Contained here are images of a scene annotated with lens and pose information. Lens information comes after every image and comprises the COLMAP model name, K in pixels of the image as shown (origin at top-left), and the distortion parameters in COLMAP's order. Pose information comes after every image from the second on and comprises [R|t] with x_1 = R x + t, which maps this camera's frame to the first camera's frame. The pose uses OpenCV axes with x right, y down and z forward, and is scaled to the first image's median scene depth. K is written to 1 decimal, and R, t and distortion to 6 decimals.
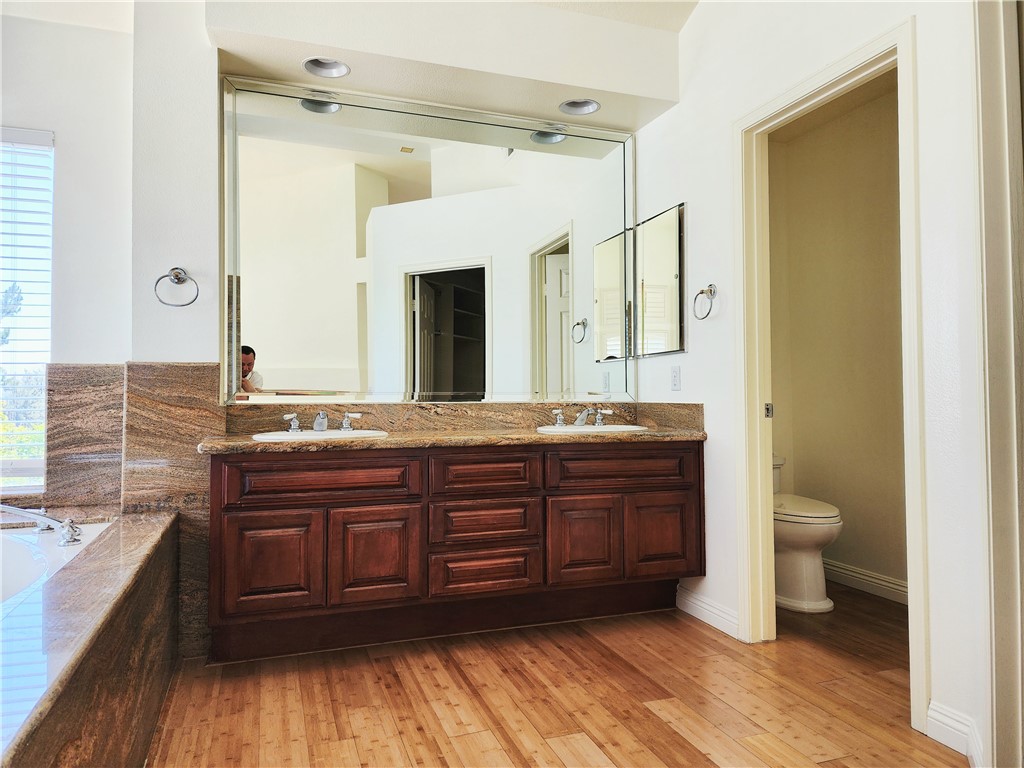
lens RADIAL K [[693.6, 0, 509.9], [0, 693.6, 376.0], [0, 0, 1]] dist [0.023216, -0.008770]
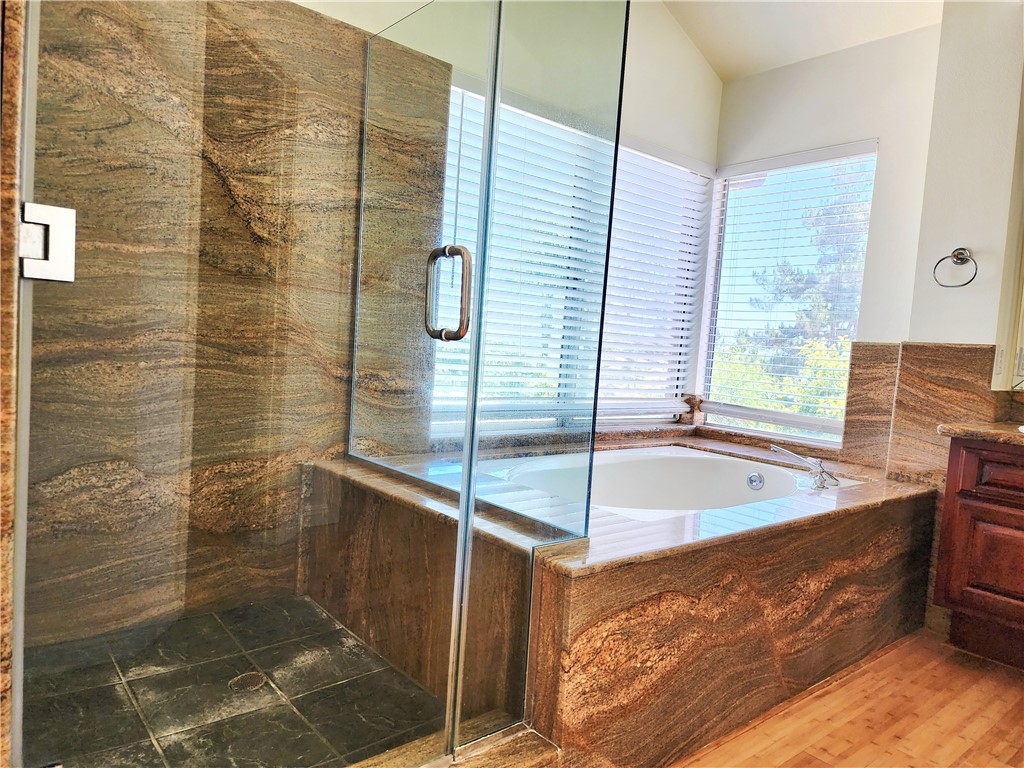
lens RADIAL K [[693.6, 0, 511.0], [0, 693.6, 388.9], [0, 0, 1]] dist [0.023216, -0.008770]
pose [[0.355846, 0.090339, -0.930168, 0.246540], [-0.041387, 0.995864, 0.080886, -0.009899], [0.933628, 0.009714, 0.358113, 0.045820]]
